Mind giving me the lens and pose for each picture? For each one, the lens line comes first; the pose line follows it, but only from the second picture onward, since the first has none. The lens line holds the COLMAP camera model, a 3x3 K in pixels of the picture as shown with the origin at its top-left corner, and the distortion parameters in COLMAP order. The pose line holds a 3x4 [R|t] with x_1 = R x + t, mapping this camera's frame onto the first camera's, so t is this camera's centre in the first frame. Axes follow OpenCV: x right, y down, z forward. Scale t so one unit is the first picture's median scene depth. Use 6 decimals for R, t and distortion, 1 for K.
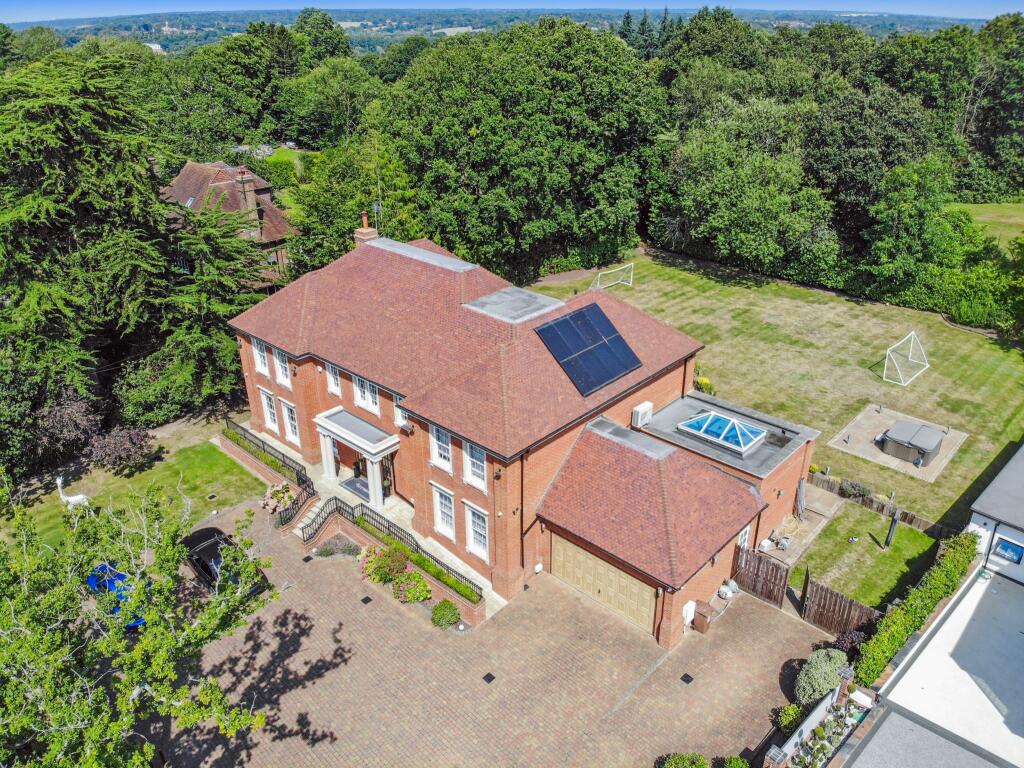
lens RADIAL K [[751.9, 0, 512.0], [0, 751.9, 384.0], [0, 0, 1]] dist [0.067103, -0.168959]
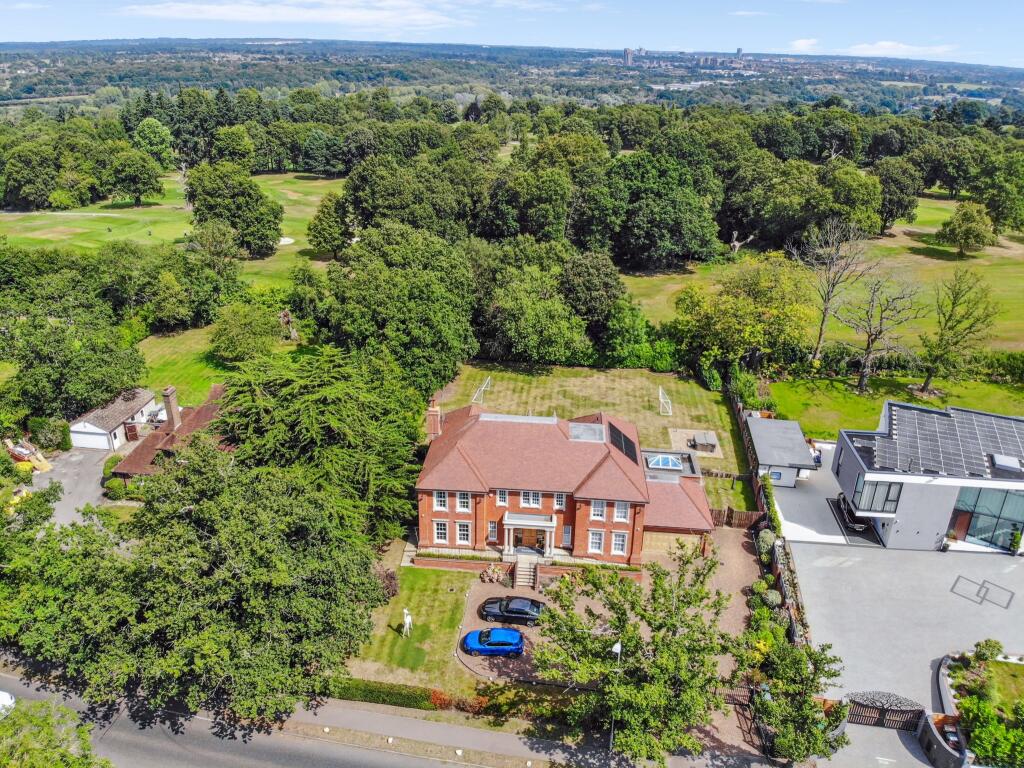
lens RADIAL K [[751.9, 0, 512.0], [0, 751.9, 384.0], [0, 0, 1]] dist [0.067103, -0.168959]
pose [[0.782743, -0.234330, 0.576544, -1.136973], [0.251864, 0.966426, 0.050851, -0.340751], [-0.569102, 0.105407, 0.815482, -0.487919]]
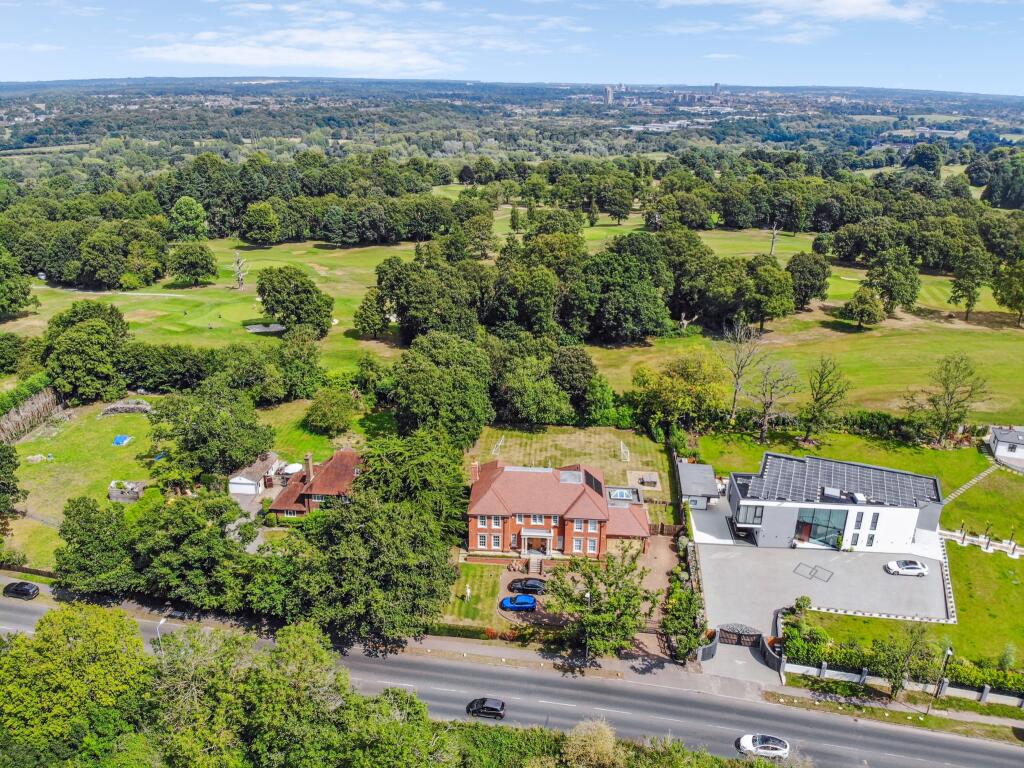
lens RADIAL K [[762.4, 0, 513.3], [0, 762.4, 366.2], [0, 0, 1]] dist [0.133953, -0.297807]
pose [[0.768274, -0.212748, 0.603733, -1.855585], [0.268398, 0.963306, -0.002090, -0.559685], [-0.581135, 0.163647, 0.797184, -1.413885]]
